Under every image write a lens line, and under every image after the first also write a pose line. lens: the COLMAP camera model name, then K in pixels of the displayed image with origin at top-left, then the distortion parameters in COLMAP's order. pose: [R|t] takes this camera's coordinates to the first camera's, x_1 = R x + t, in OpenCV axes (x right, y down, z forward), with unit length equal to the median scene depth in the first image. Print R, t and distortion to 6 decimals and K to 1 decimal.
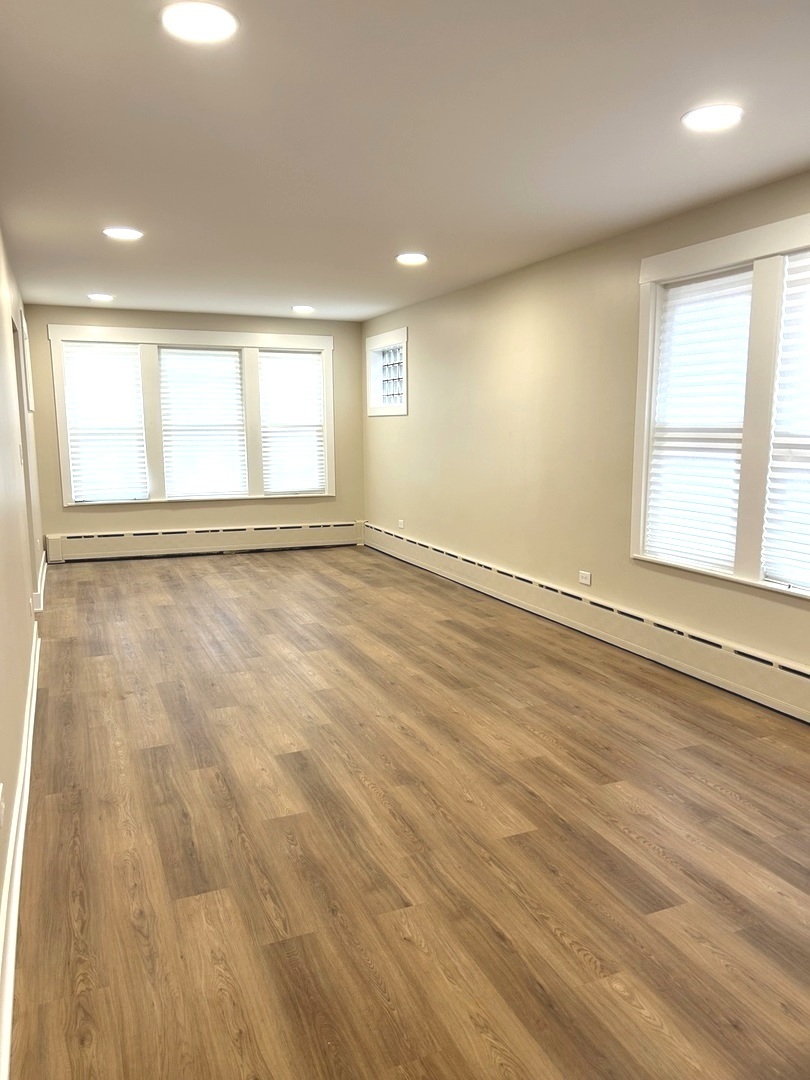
lens RADIAL K [[808.0, 0, 408.5], [0, 808.0, 542.9], [0, 0, 1]] dist [0.049951, -0.003258]
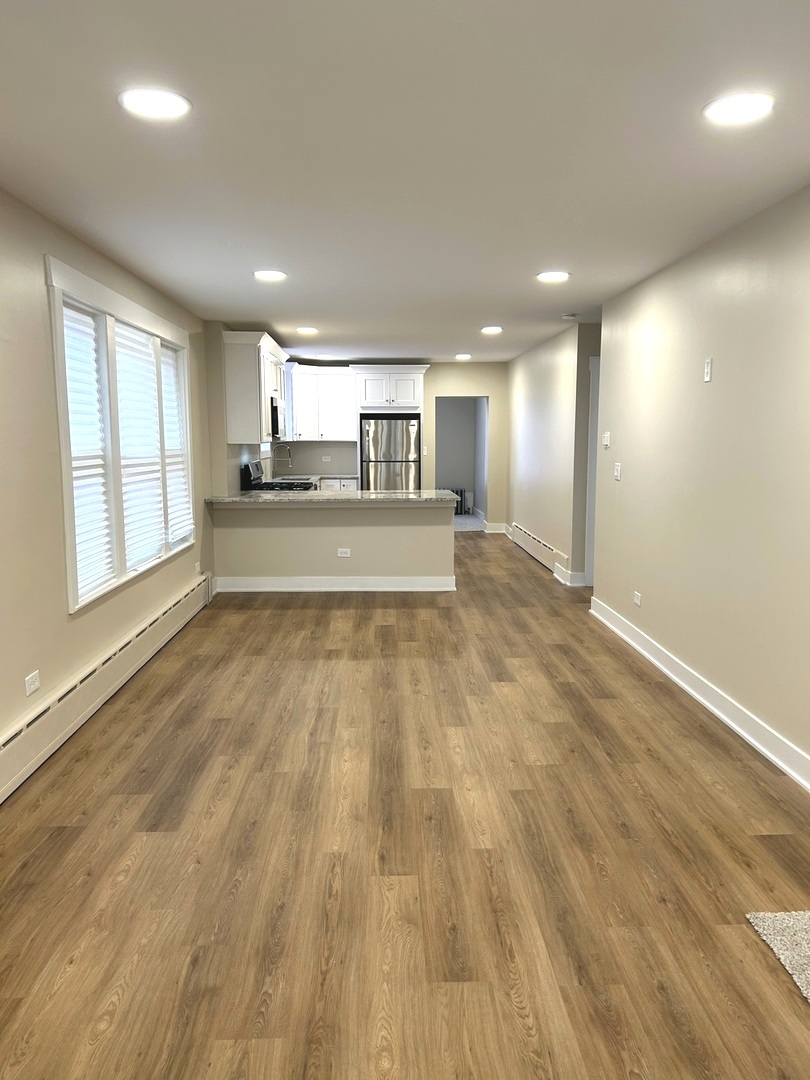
lens RADIAL K [[808.0, 0, 408.5], [0, 808.0, 542.9], [0, 0, 1]] dist [0.049951, -0.003258]
pose [[-0.933691, -0.039571, 0.355886, -0.392522], [0.060068, 0.962483, 0.264610, -0.289883], [-0.353005, 0.268441, -0.896285, 1.852043]]
